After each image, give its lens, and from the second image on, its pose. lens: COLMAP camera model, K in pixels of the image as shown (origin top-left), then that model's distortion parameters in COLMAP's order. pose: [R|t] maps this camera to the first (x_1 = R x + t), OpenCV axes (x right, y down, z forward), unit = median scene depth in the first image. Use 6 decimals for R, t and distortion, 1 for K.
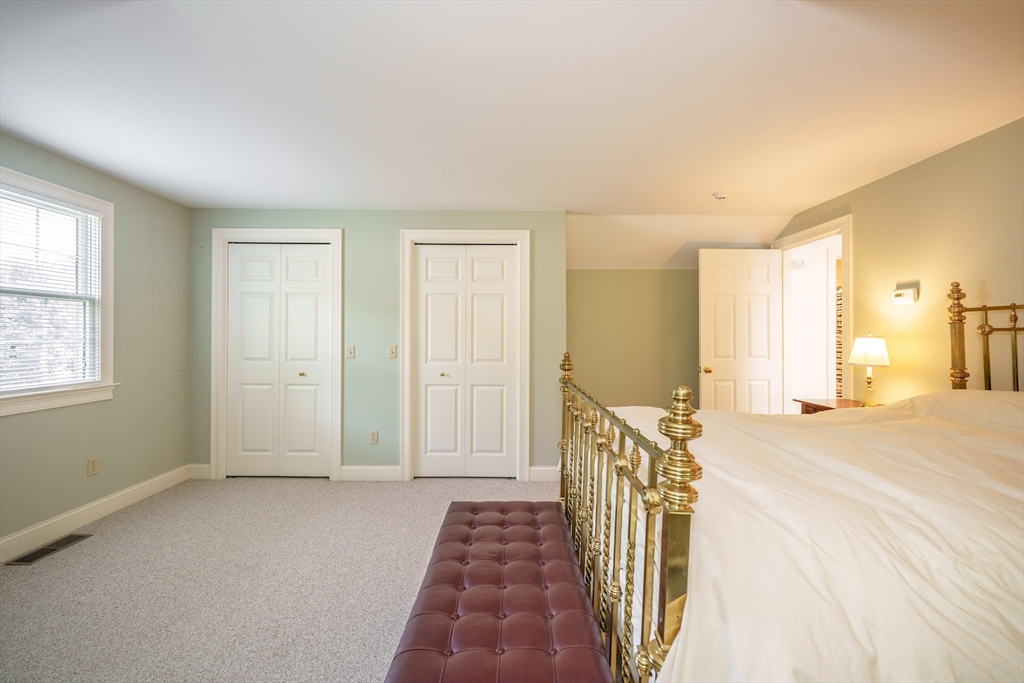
lens RADIAL K [[423.4, 0, 509.7], [0, 423.4, 335.3], [0, 0, 1]] dist [-0.002573, 0.000131]
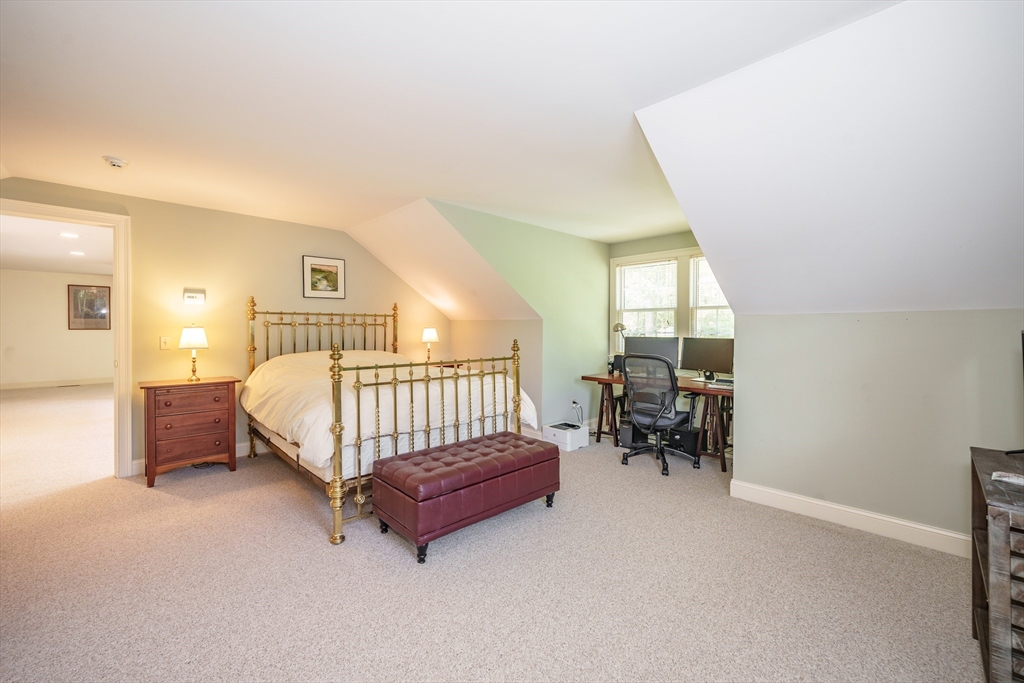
lens RADIAL K [[423.4, 0, 509.7], [0, 423.4, 335.3], [0, 0, 1]] dist [-0.002573, 0.000131]
pose [[-0.690342, -0.016848, 0.723287, -0.802127], [-0.013402, 0.999855, 0.010499, 0.002882], [-0.723359, -0.002445, -0.690467, 1.189077]]
